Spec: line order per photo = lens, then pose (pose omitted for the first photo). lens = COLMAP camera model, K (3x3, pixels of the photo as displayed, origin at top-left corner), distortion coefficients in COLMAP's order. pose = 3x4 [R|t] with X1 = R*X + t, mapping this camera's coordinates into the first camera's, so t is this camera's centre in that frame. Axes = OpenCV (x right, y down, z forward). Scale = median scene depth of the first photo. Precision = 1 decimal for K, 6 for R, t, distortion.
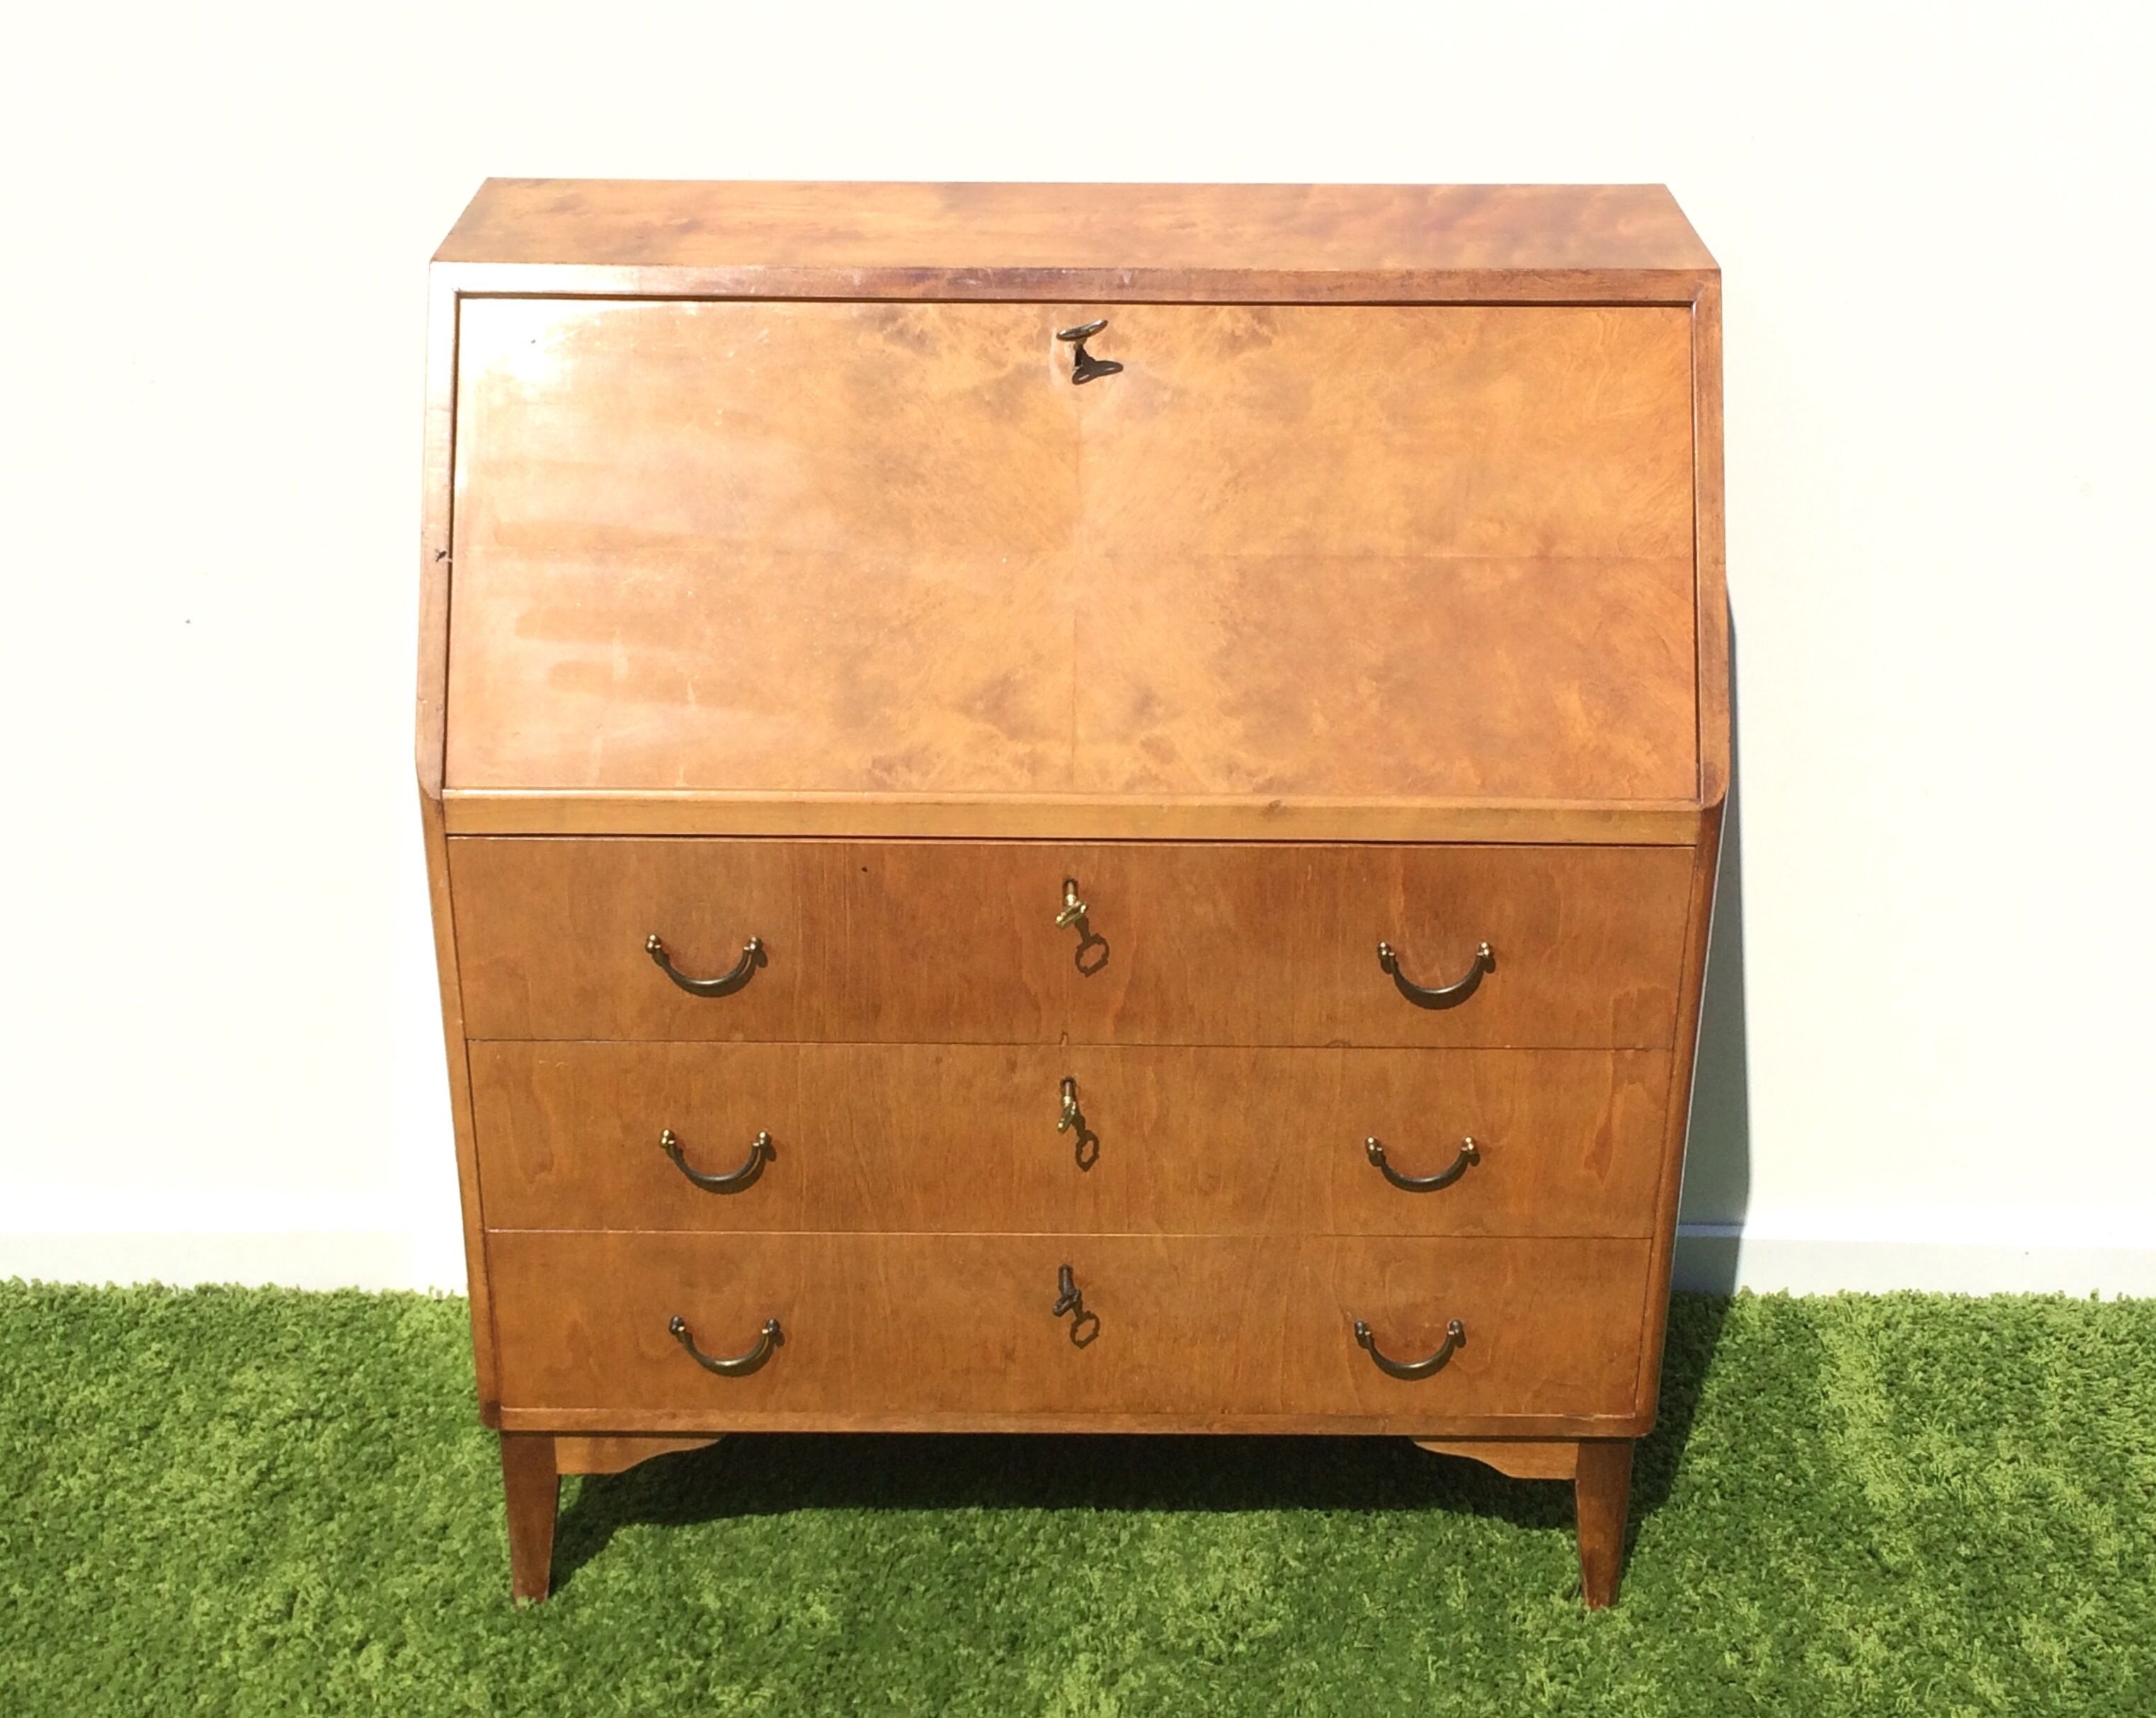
lens RADIAL K [[2982.3, 0, 1065.4], [0, 2982.3, 848.9], [0, 0, 1]] dist [0.057895, -0.083138]
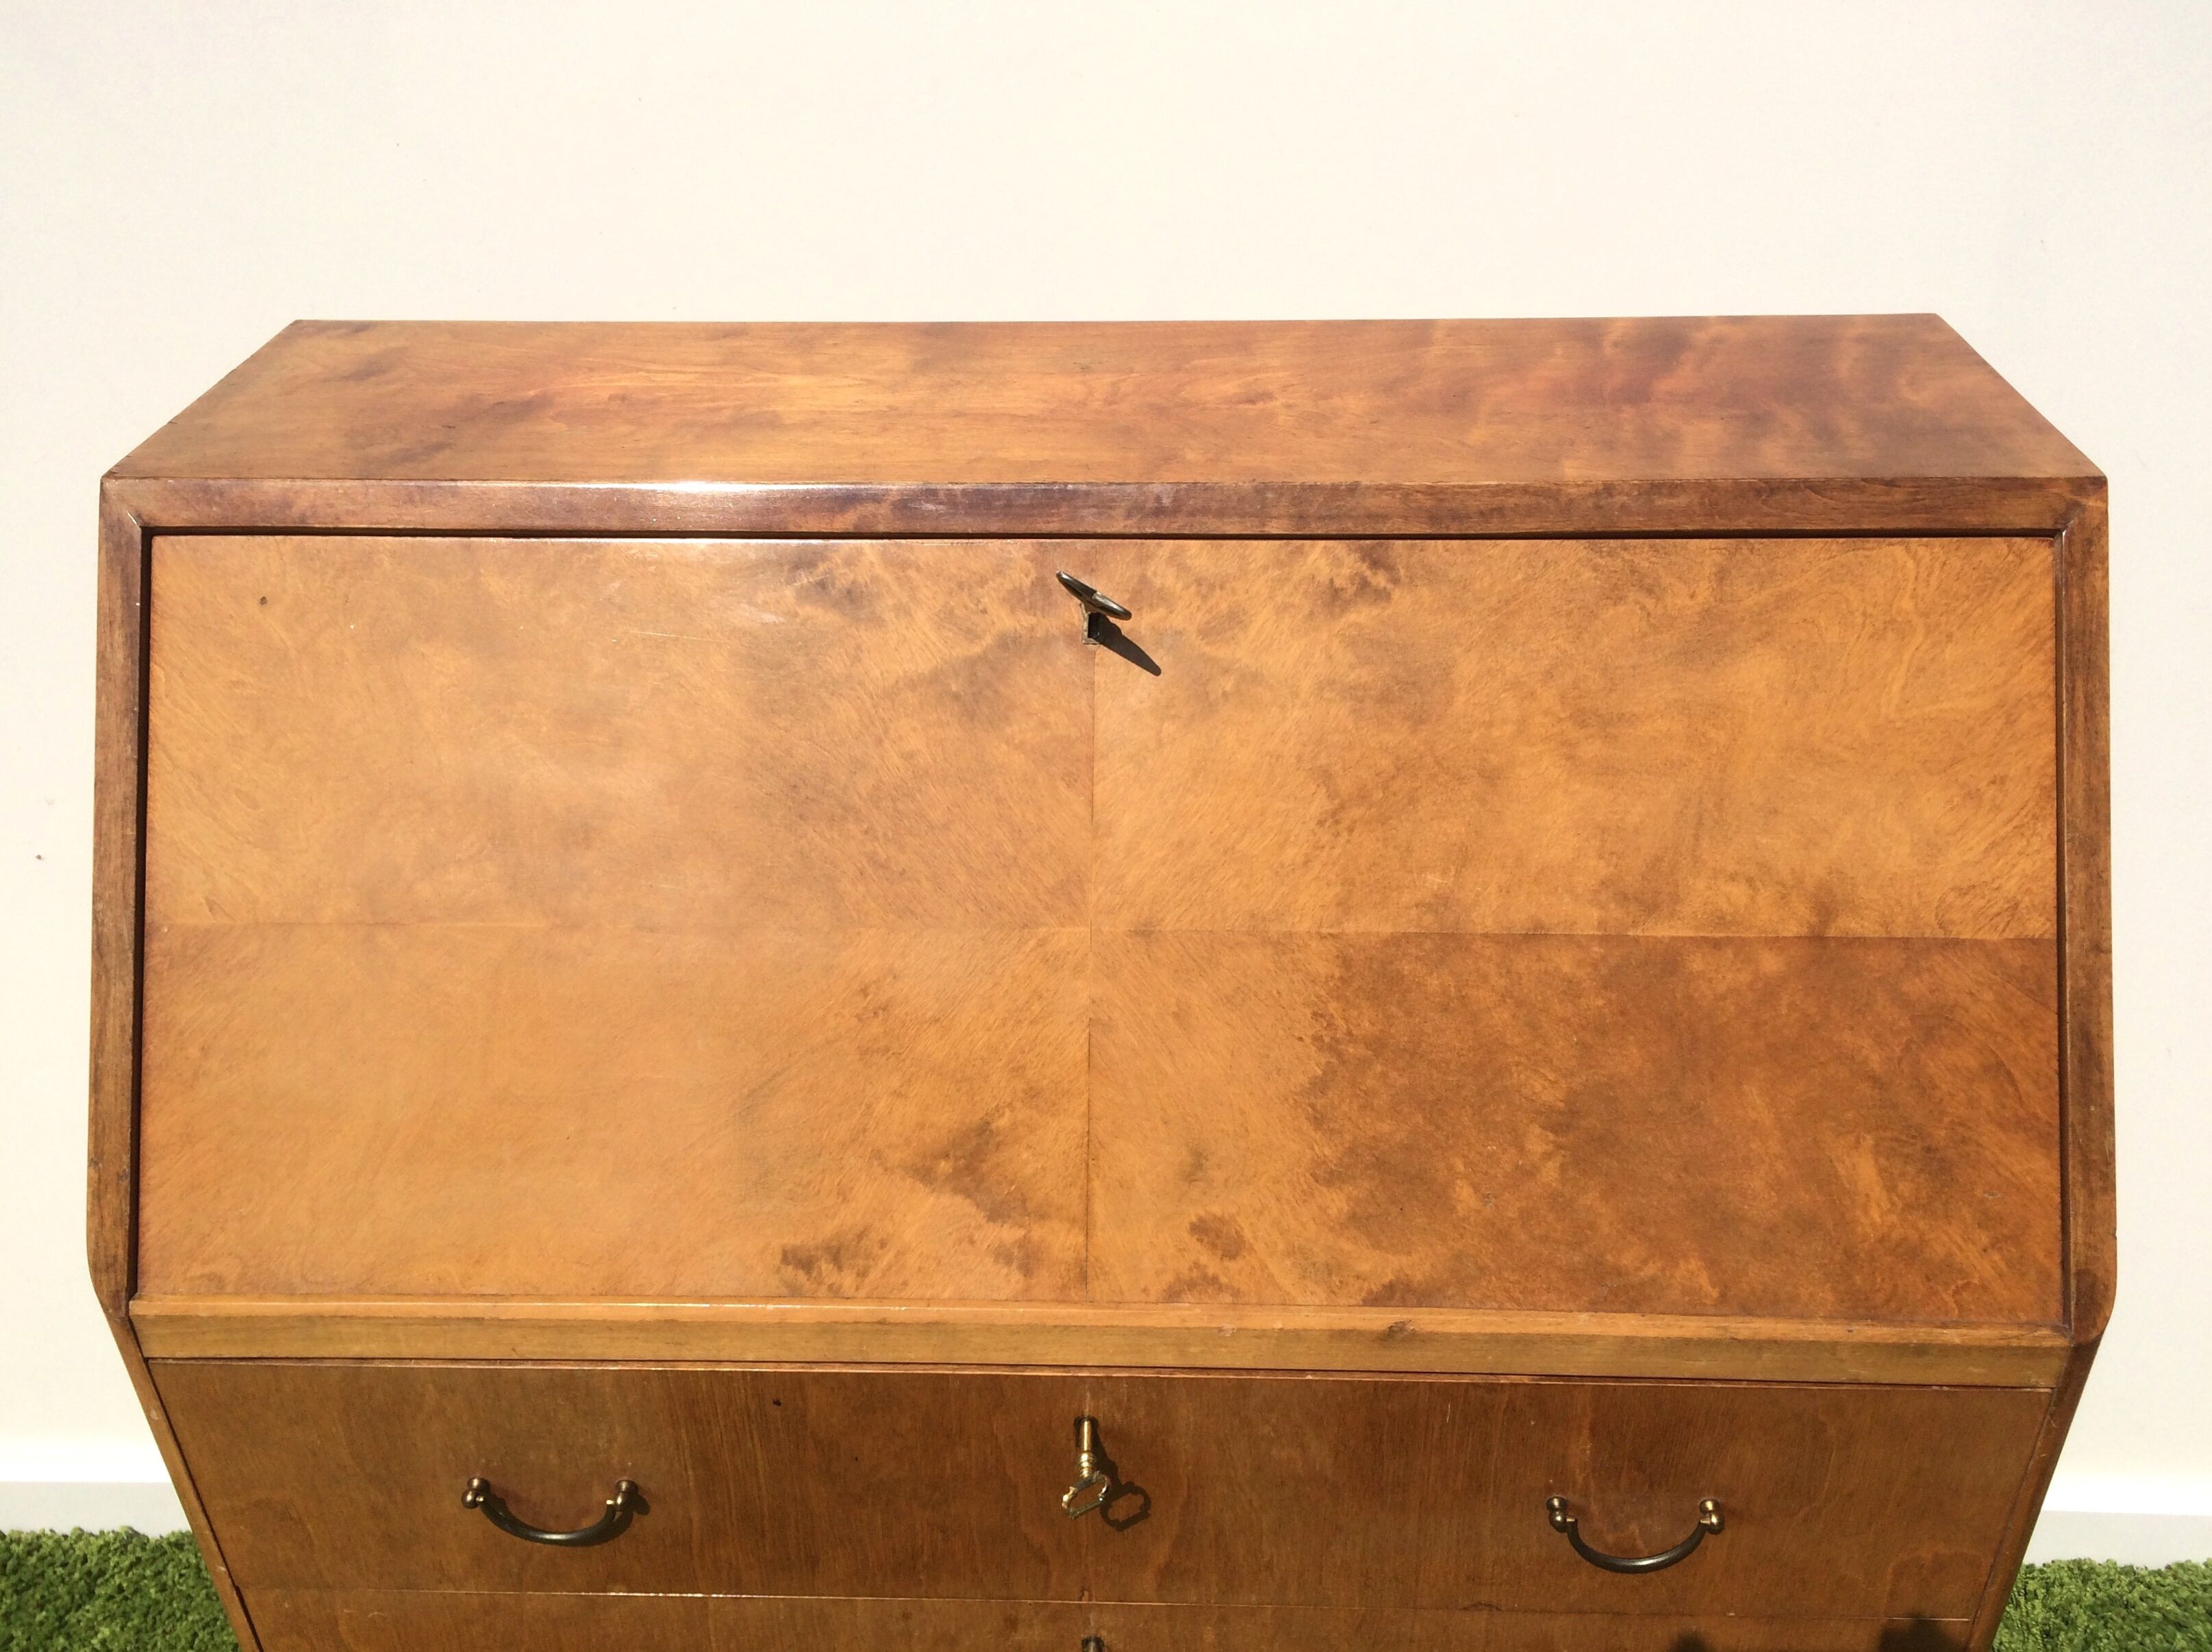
lens RADIAL K [[1929.9, 0, 1113.3], [0, 1929.9, 809.0], [0, 0, 1]] dist [0.073518, -0.115707]
pose [[0.999403, -0.004320, -0.034277, 0.021069], [0.007321, 0.996102, 0.087904, -0.147880], [0.033764, -0.088102, 0.995539, 0.527975]]
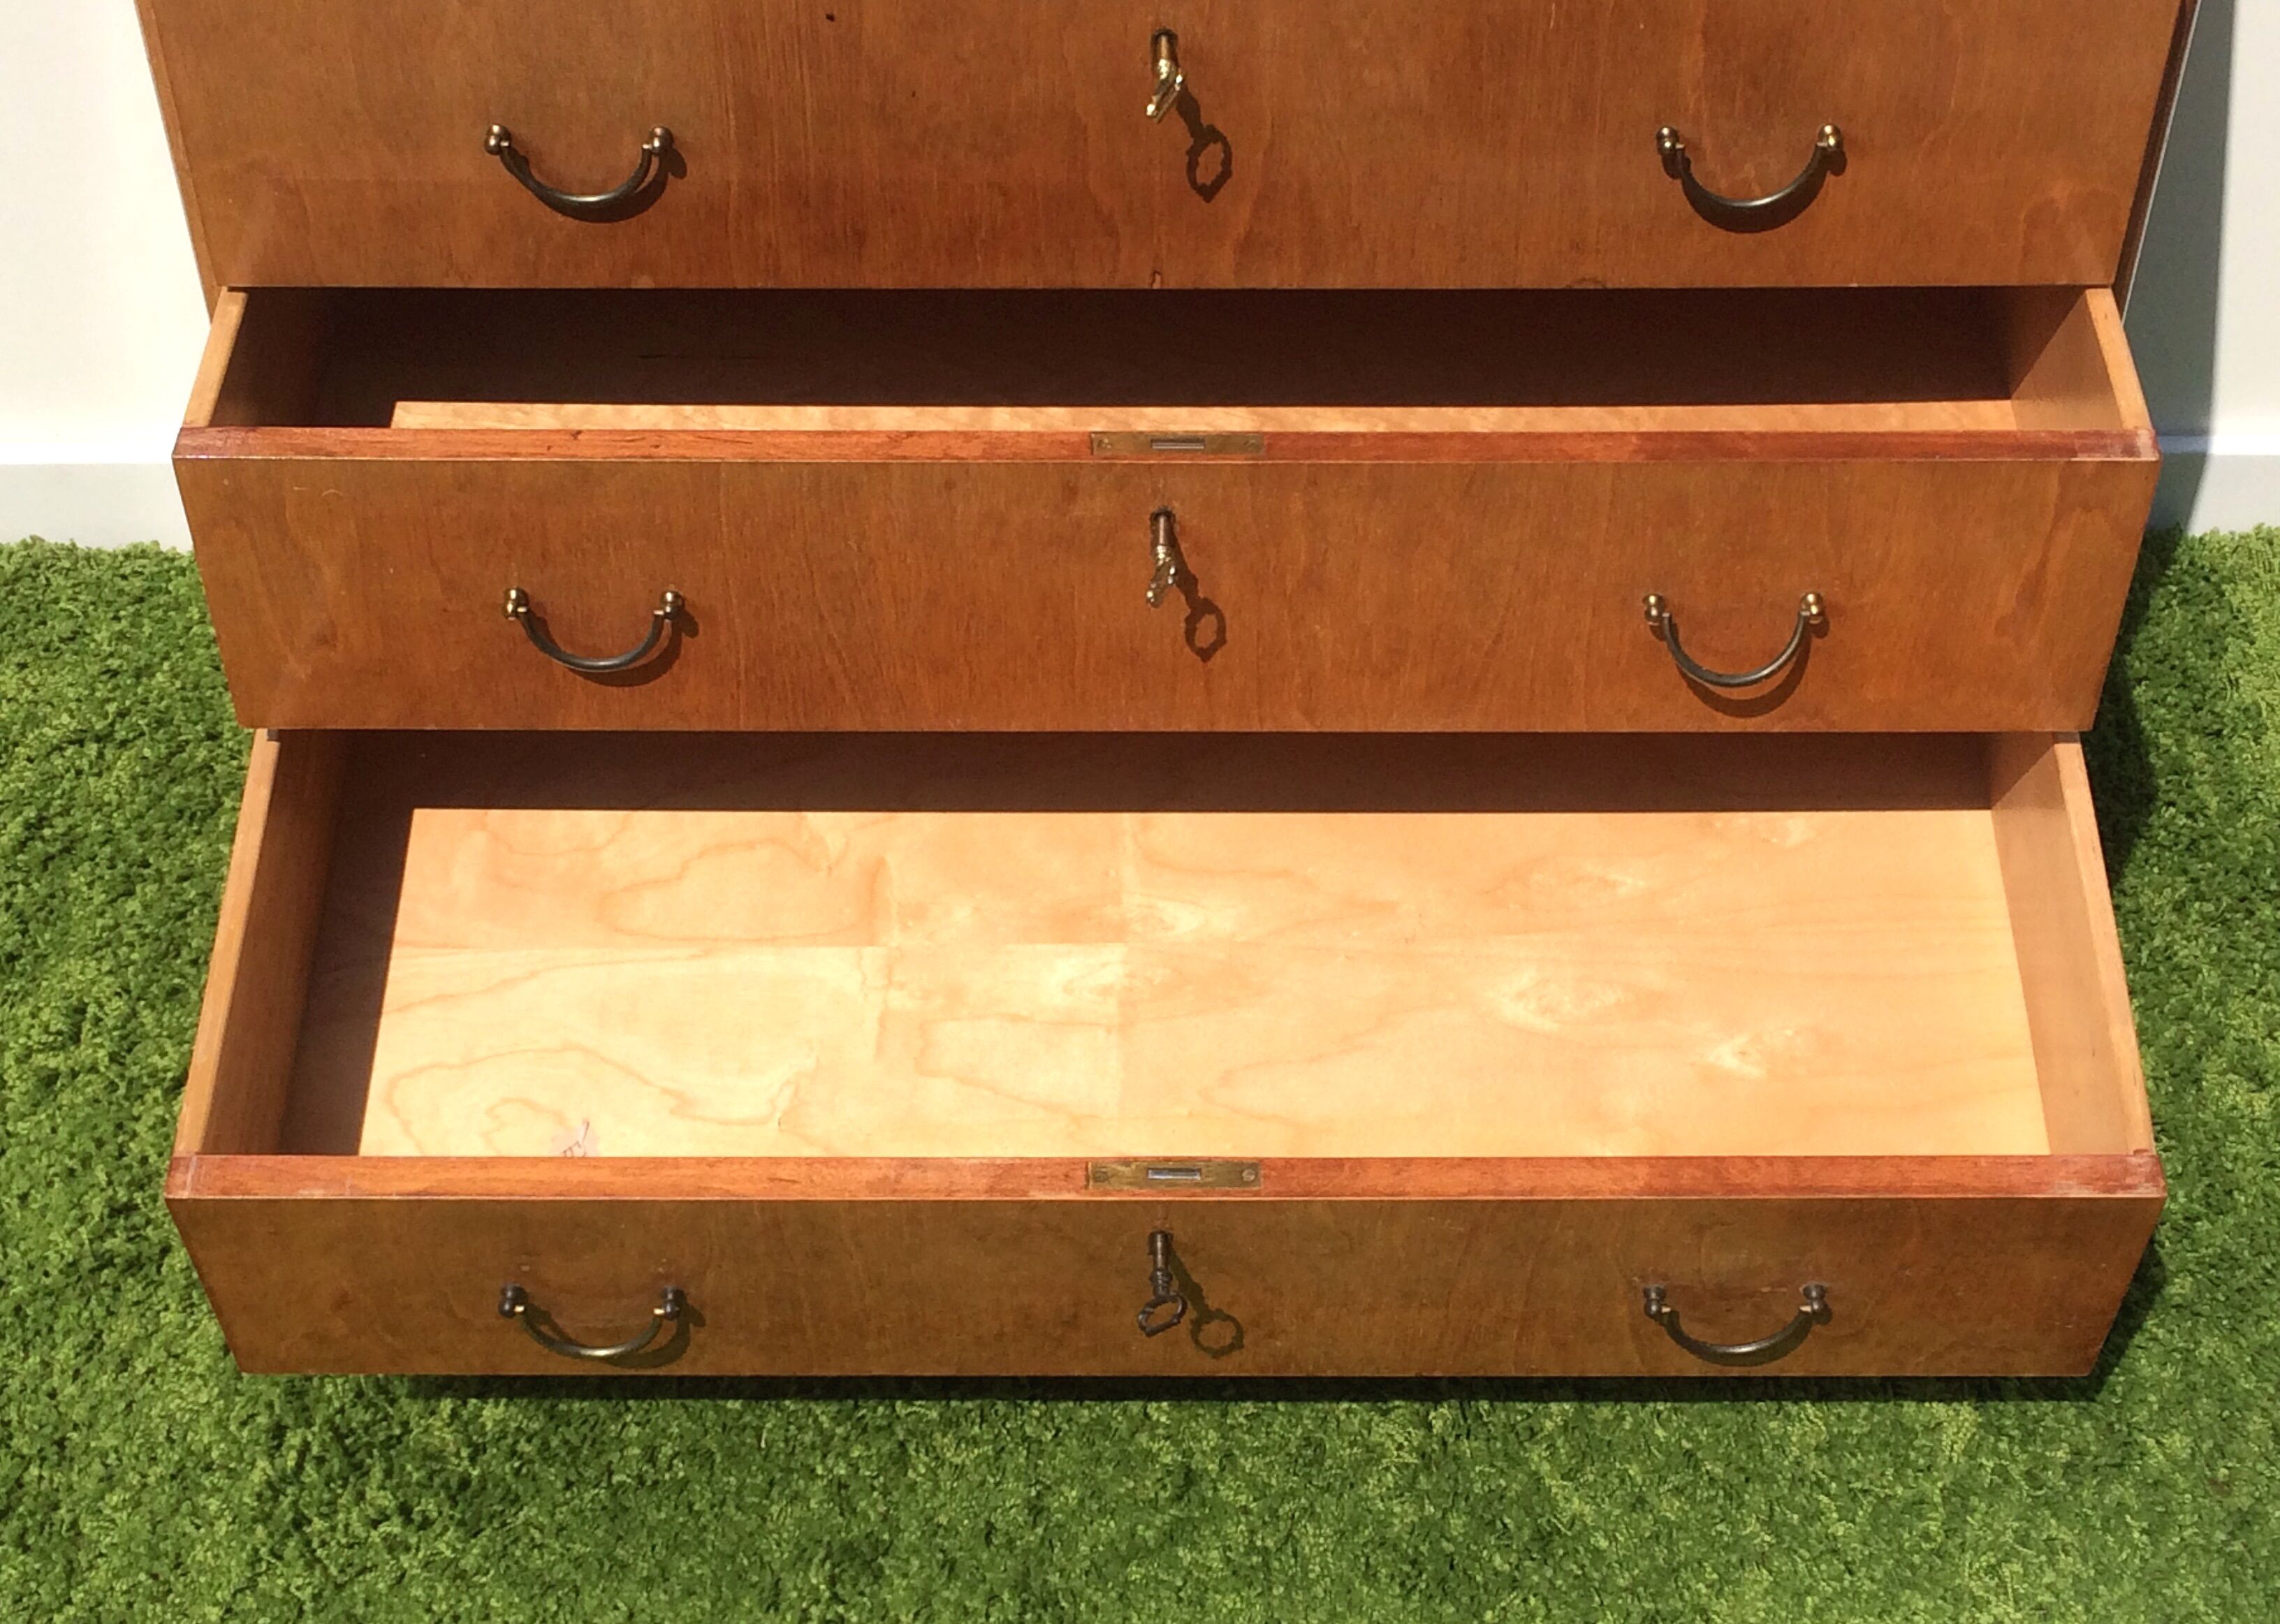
lens RADIAL K [[3381.1, 0, 1139.5], [0, 3381.1, 713.3], [0, 0, 1]] dist [0.027044, 0.142208]
pose [[0.999949, -0.008543, -0.005390, -0.000815], [0.009744, 0.956442, 0.291761, -0.054106], [0.002663, -0.291799, 0.956476, 0.262412]]
